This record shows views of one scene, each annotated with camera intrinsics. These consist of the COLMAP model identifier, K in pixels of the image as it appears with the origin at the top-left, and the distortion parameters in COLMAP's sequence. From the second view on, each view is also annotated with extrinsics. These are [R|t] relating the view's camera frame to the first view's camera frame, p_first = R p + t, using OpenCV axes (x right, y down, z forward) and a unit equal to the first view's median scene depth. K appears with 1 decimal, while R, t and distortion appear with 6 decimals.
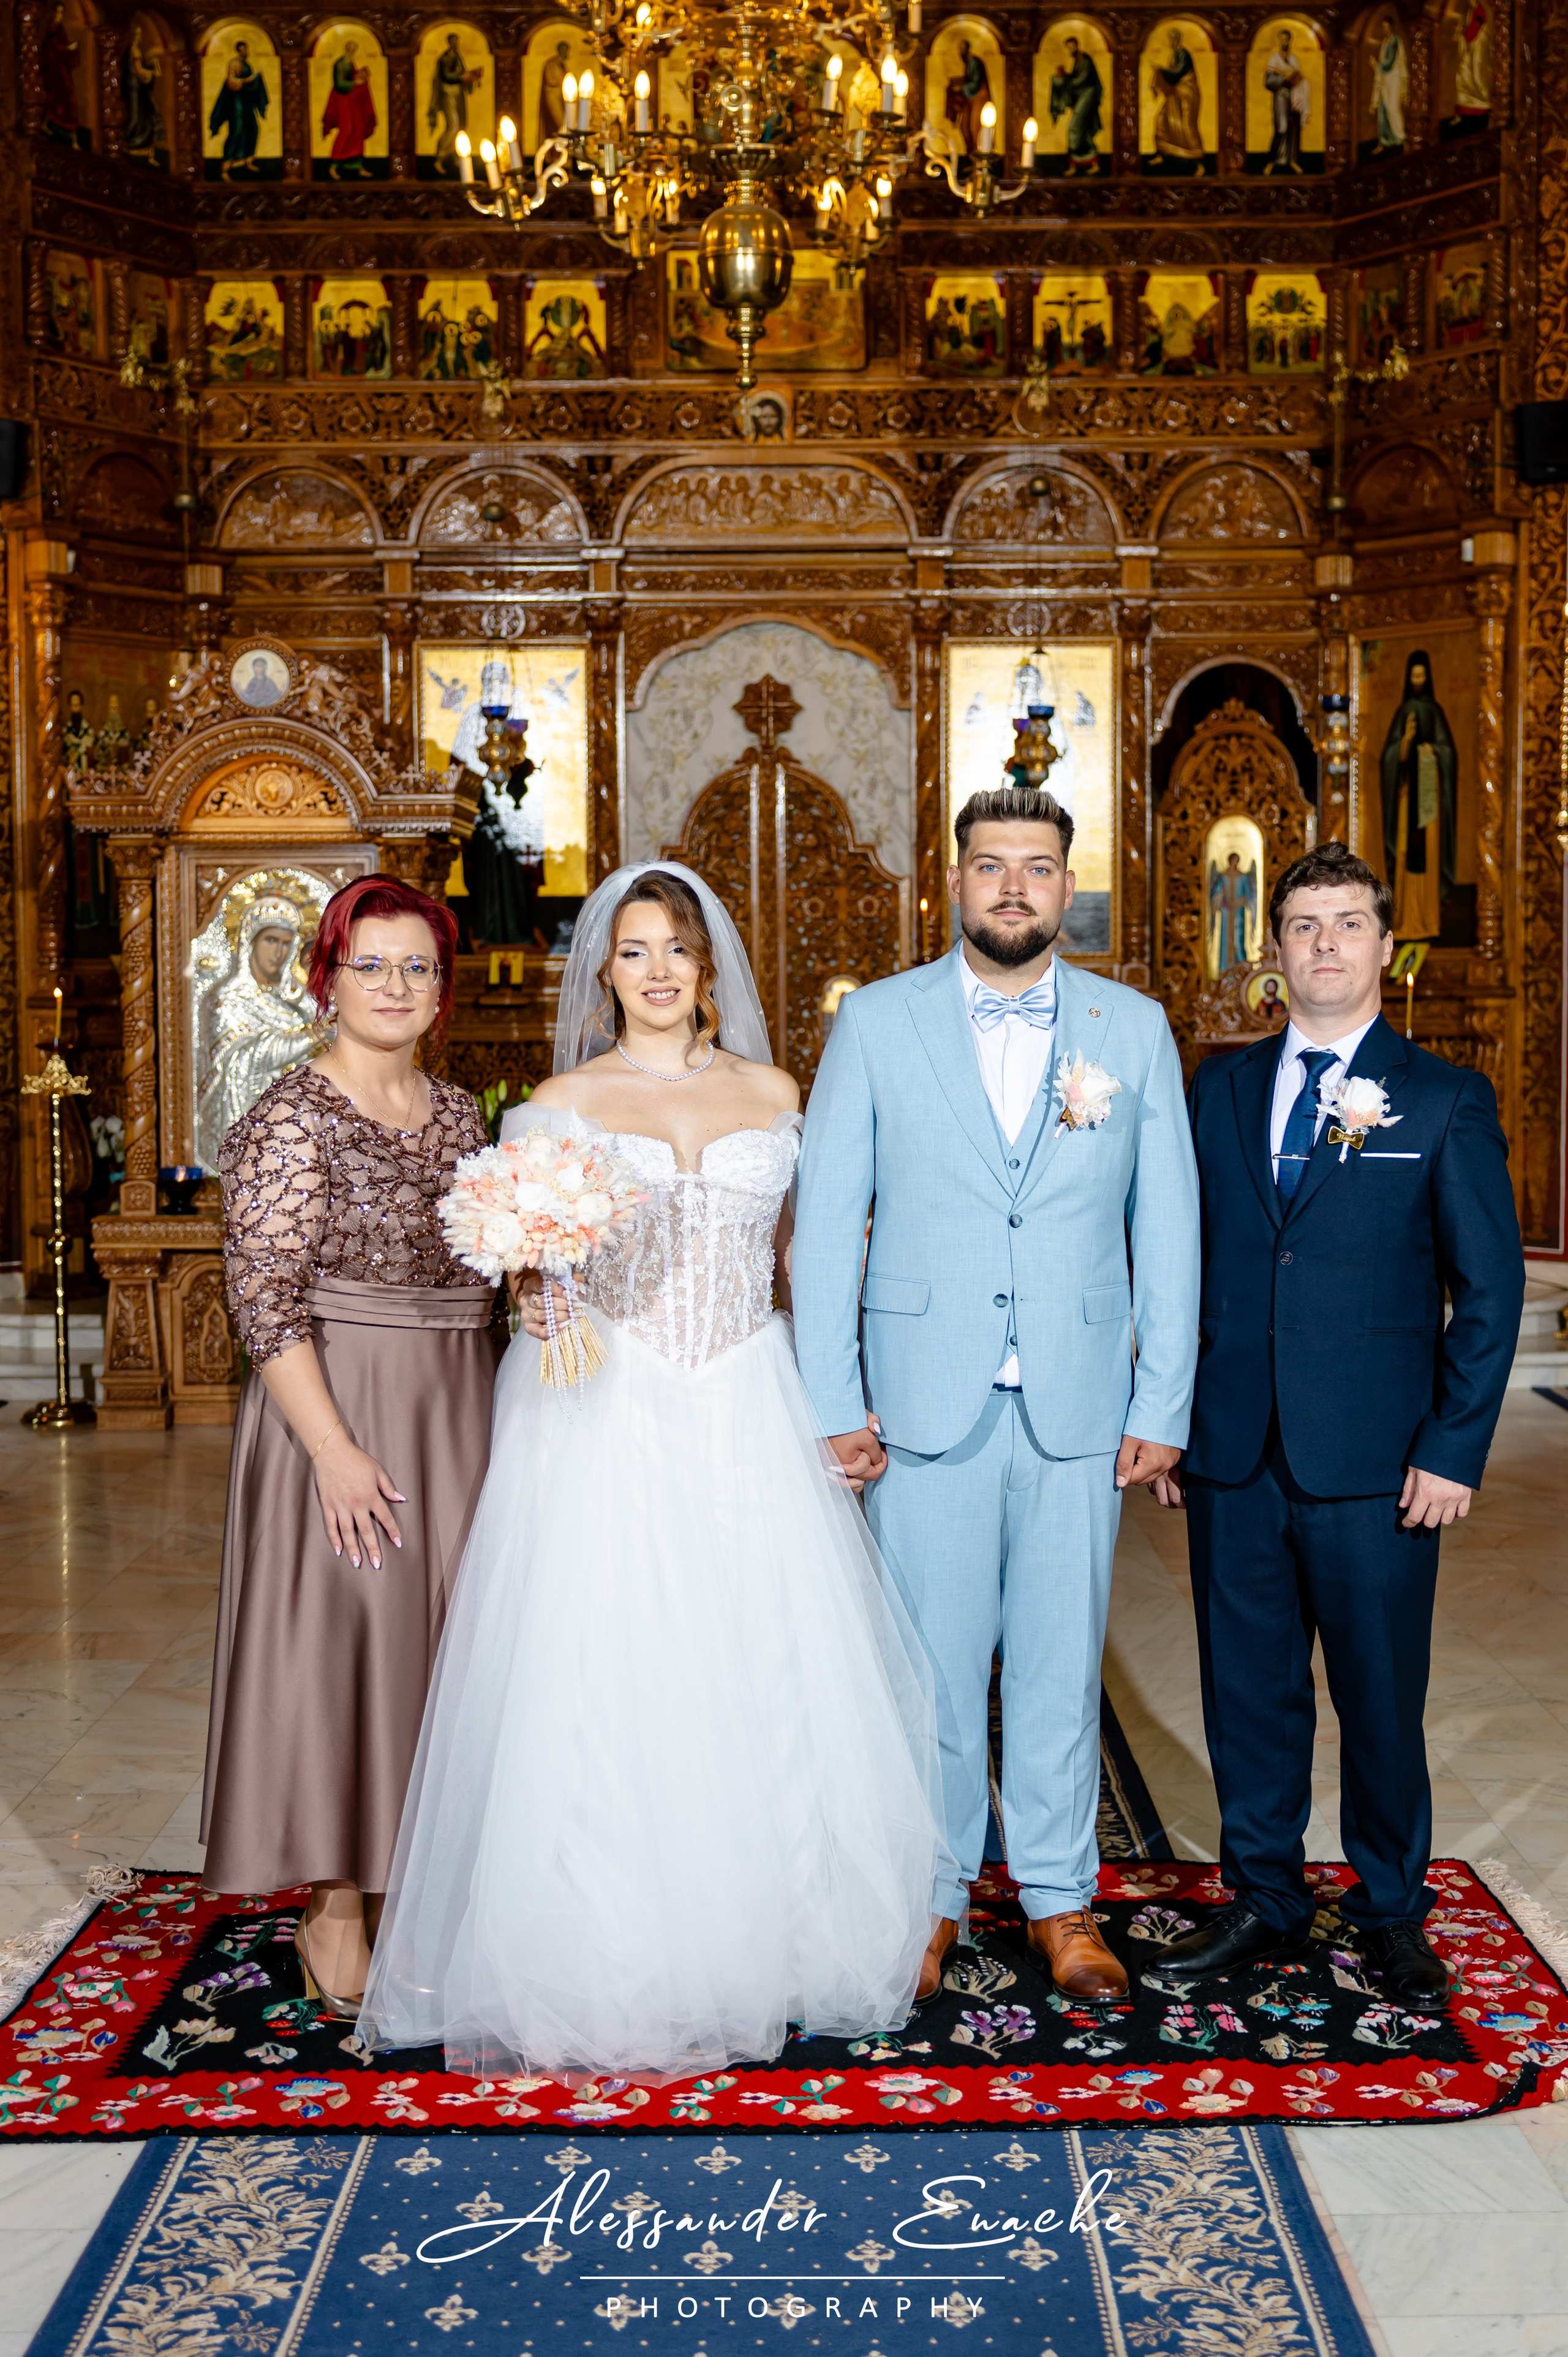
lens RADIAL K [[2945.3, 0, 792.4], [0, 2945.3, 1150.5], [0, 0, 1]] dist [0.008889, 0.019062]
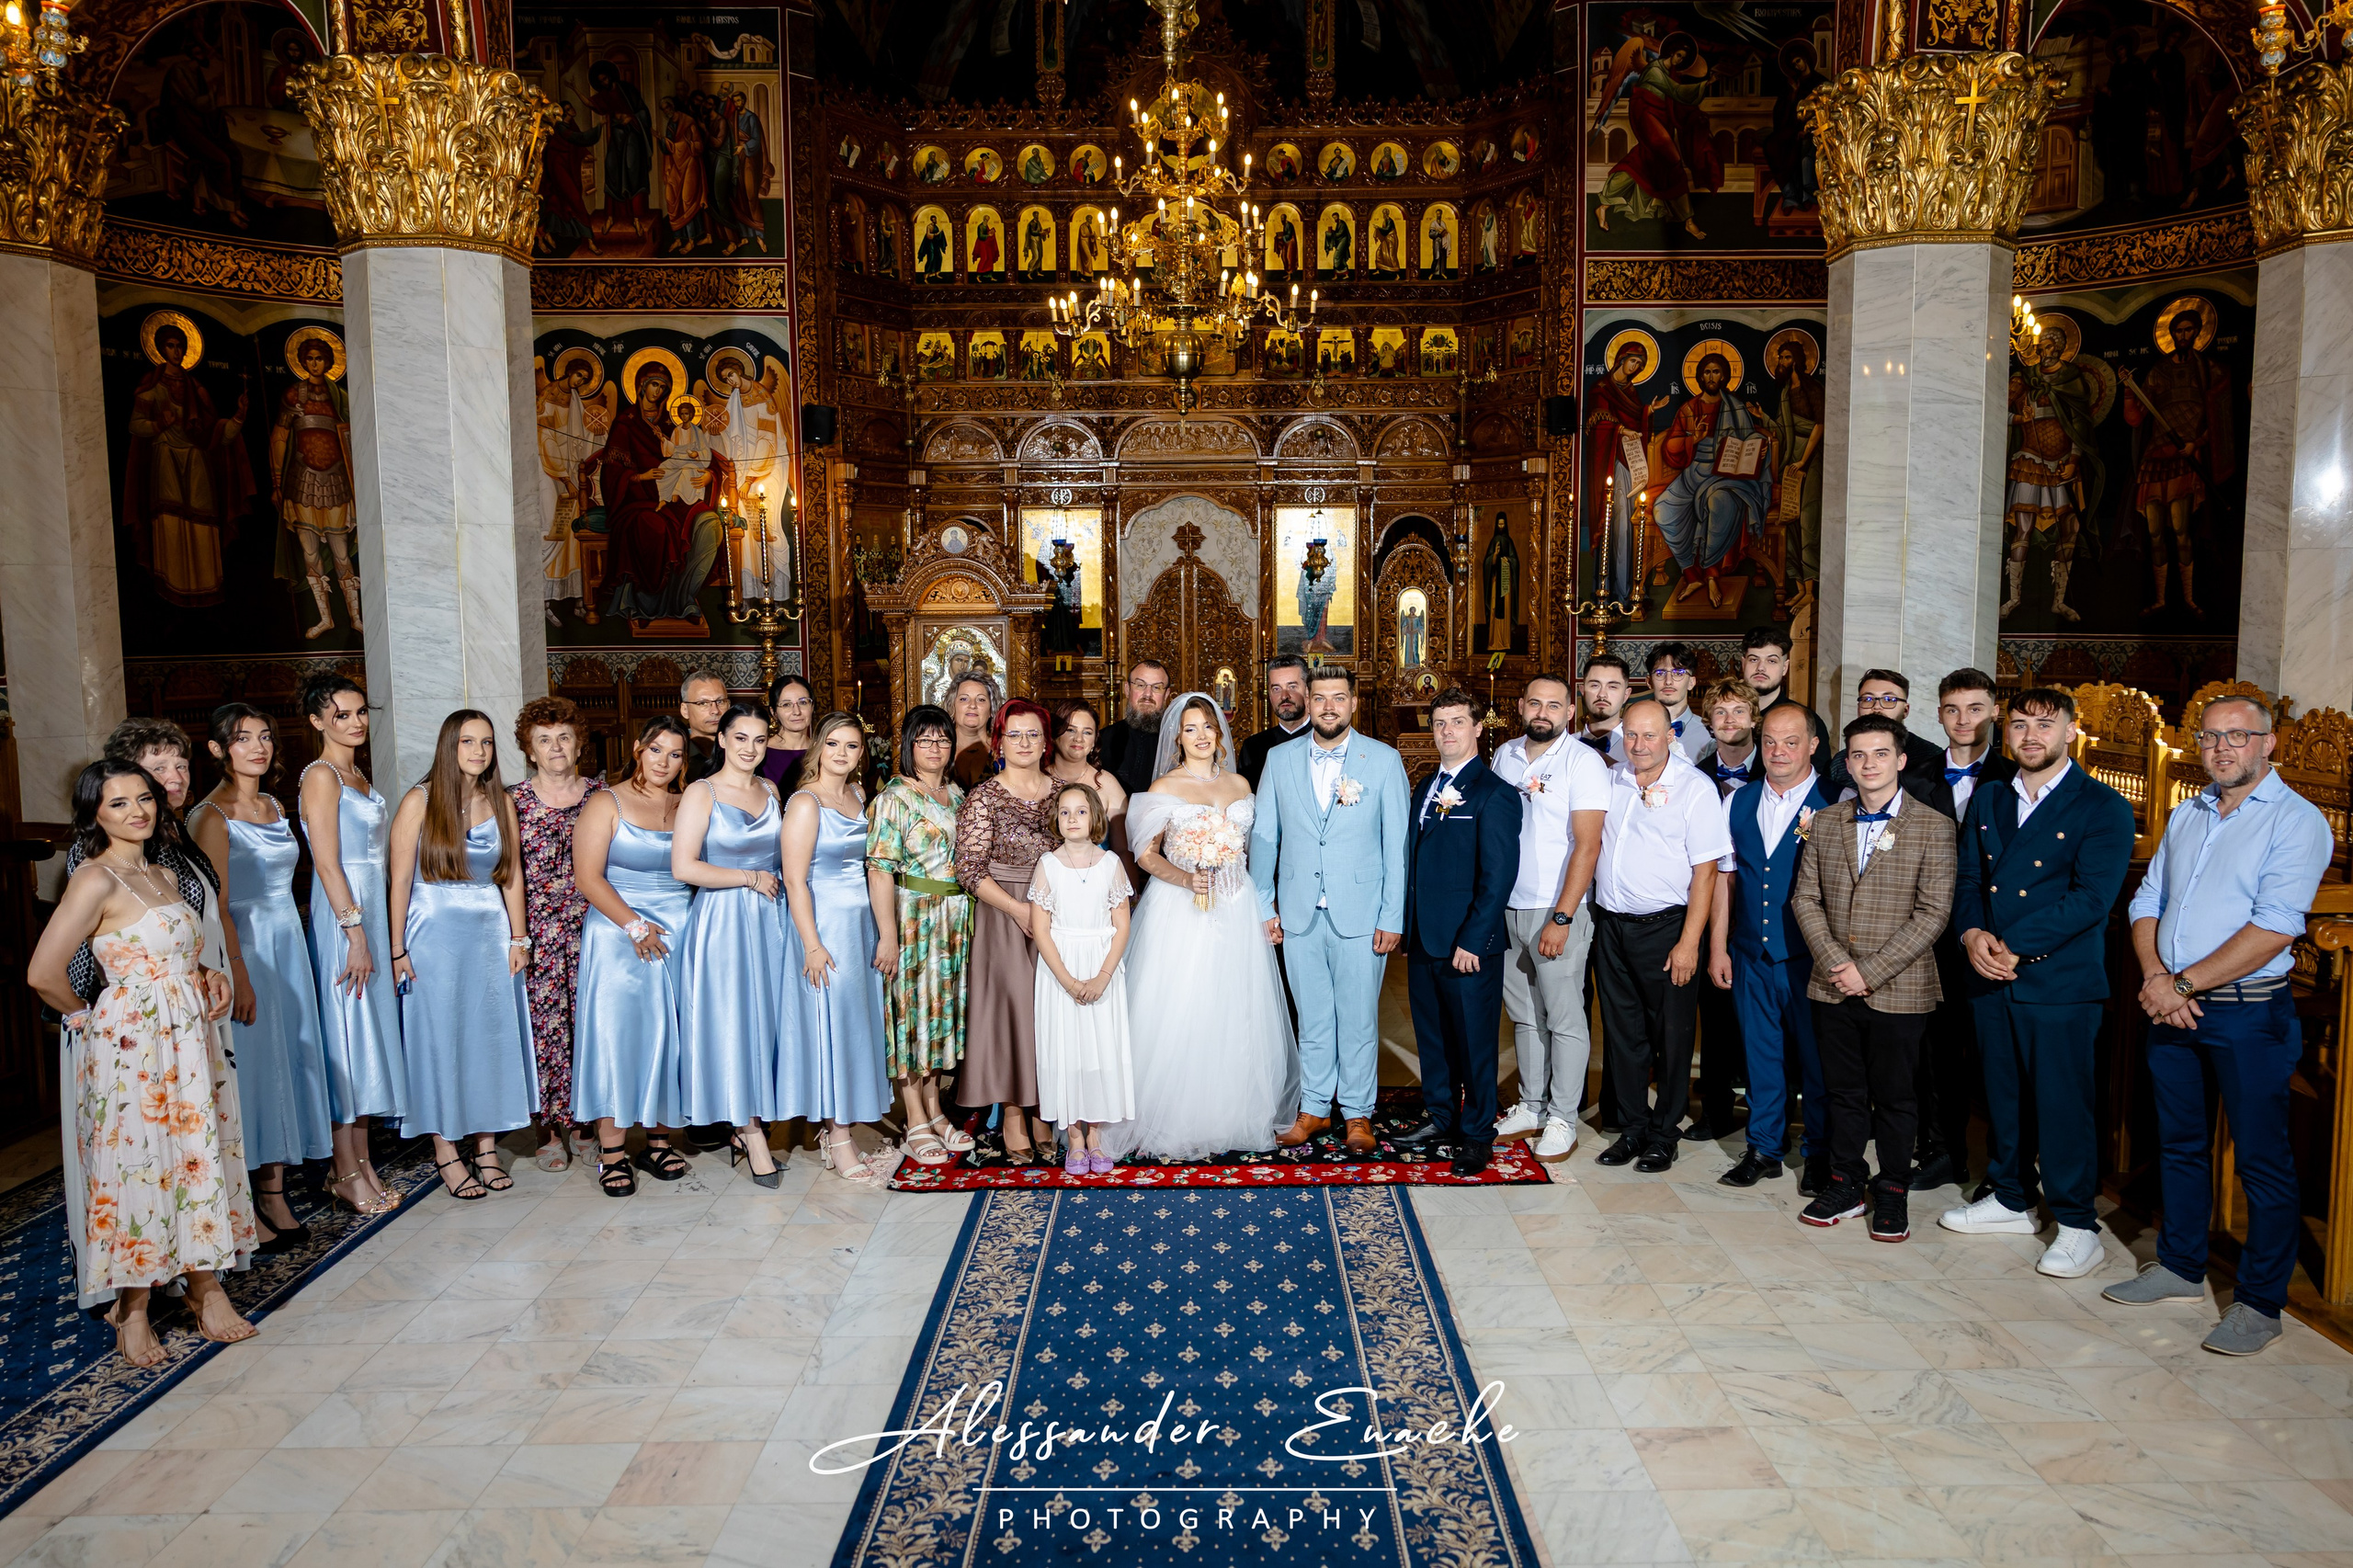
lens RADIAL K [[1637.3, 0, 1176.5], [0, 1637.3, 784.0], [0, 0, 1]] dist [0.001216, 0.033682]
pose [[0.999976, -0.003002, -0.006180, -0.010789], [0.003334, 0.998512, 0.054438, -0.040712], [0.006007, -0.054457, 0.998498, -0.166973]]
